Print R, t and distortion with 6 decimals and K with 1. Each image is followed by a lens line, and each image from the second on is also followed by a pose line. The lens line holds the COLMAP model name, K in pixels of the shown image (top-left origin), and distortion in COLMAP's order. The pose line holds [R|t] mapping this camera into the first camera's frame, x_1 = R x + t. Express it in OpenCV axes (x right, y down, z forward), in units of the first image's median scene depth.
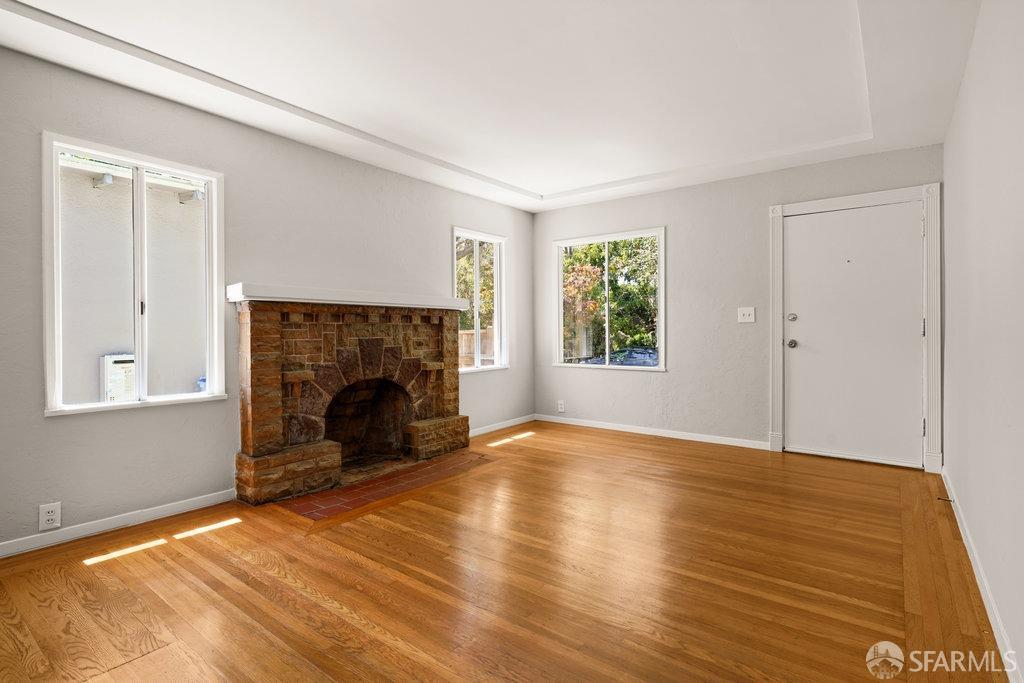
lens RADIAL K [[495.0, 0, 511.4], [0, 495.0, 341.5], [0, 0, 1]] dist [0.002744, -0.000544]
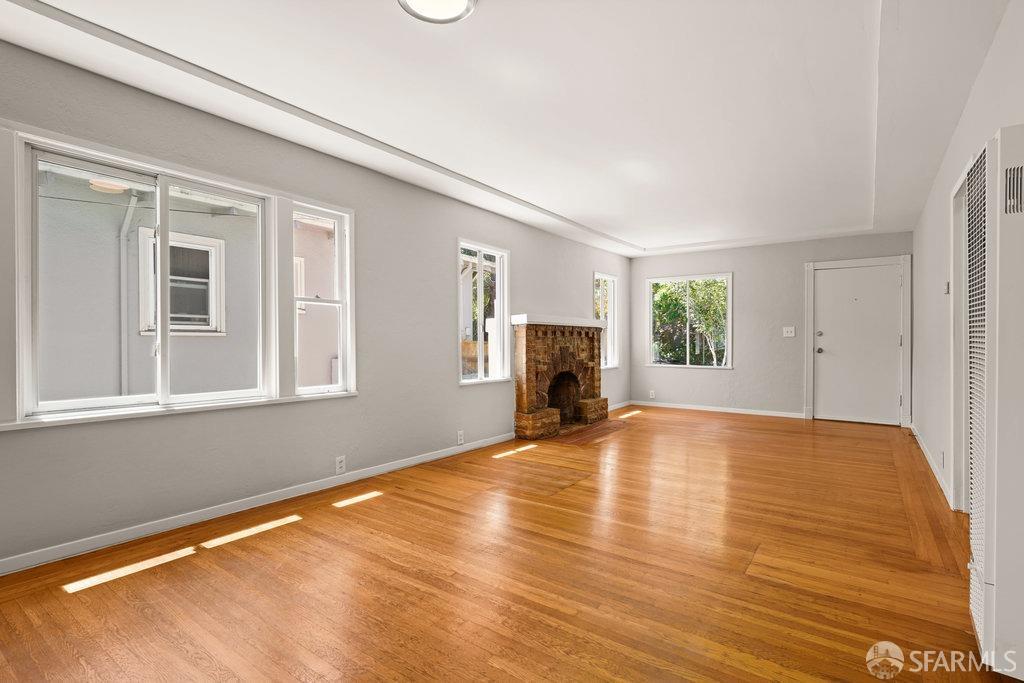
lens RADIAL K [[496.9, 0, 516.5], [0, 496.9, 352.7], [0, 0, 1]] dist [0.011968, -0.000262]
pose [[0.998977, 0.002696, 0.045143, -0.470338], [-0.002782, 0.999994, 0.001830, 0.011601], [-0.045138, -0.001954, 0.998979, -0.547101]]
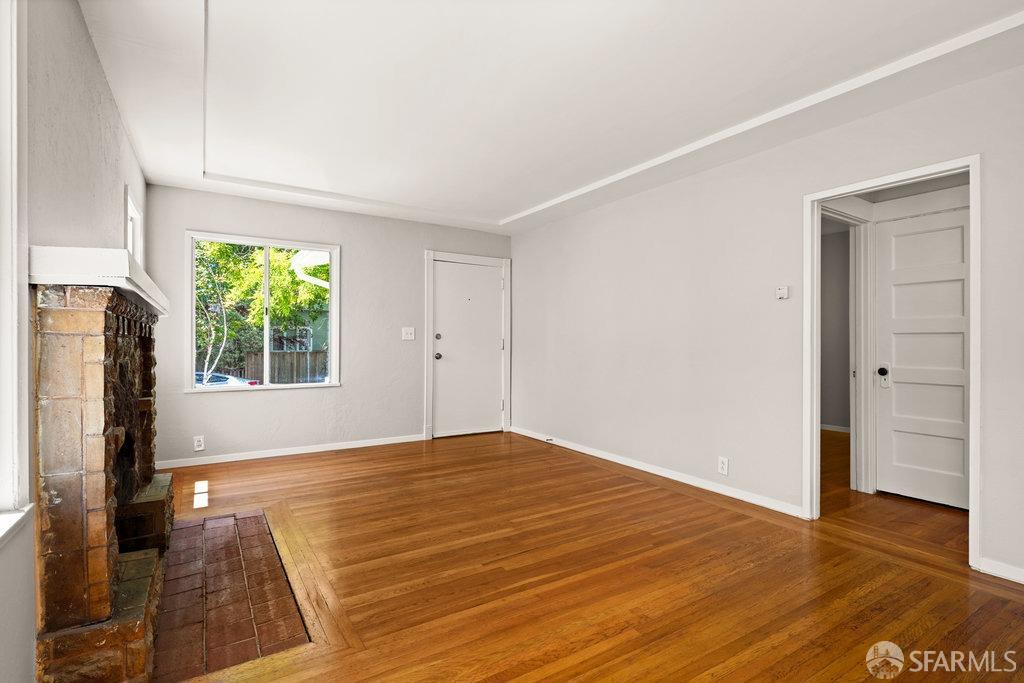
lens RADIAL K [[495.8, 0, 514.0], [0, 495.8, 345.1], [0, 0, 1]] dist [0.002498, 0.000207]
pose [[0.342386, 0.000647, 0.939559, -0.614762], [0.019020, 0.999790, -0.007619, -0.011363], [-0.939367, 0.020479, 0.342302, 0.349656]]
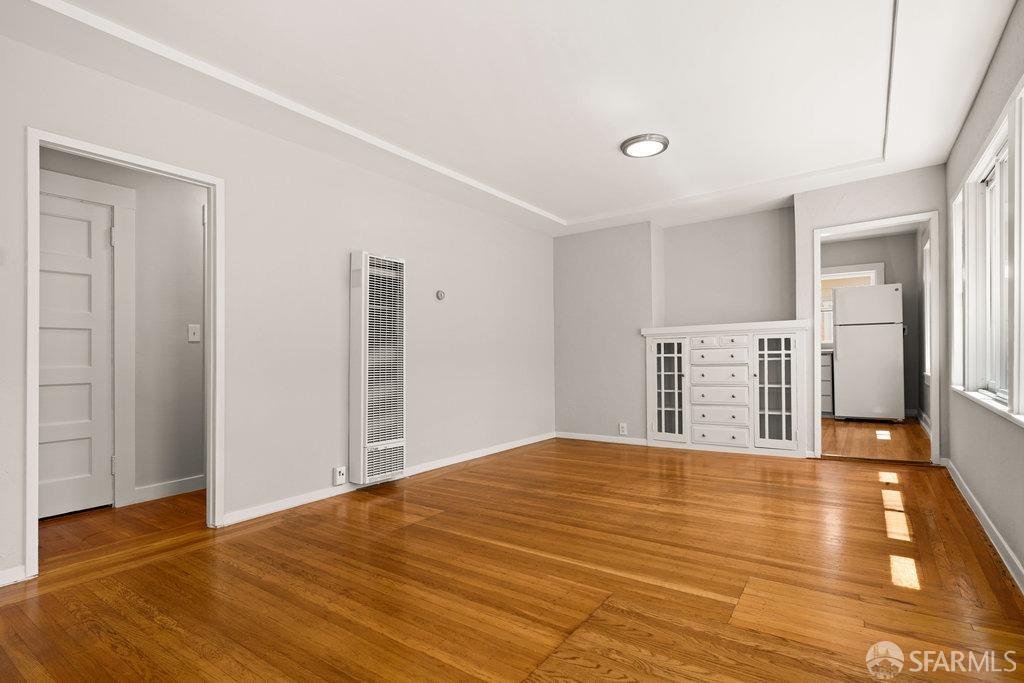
lens RADIAL K [[496.9, 0, 516.5], [0, 496.9, 352.7], [0, 0, 1]] dist [0.011968, -0.000262]
pose [[-0.998946, 0.013742, -0.043789, -0.265517], [0.012929, 0.999739, 0.018810, 0.007097], [0.044036, 0.018224, -0.998864, 0.756865]]
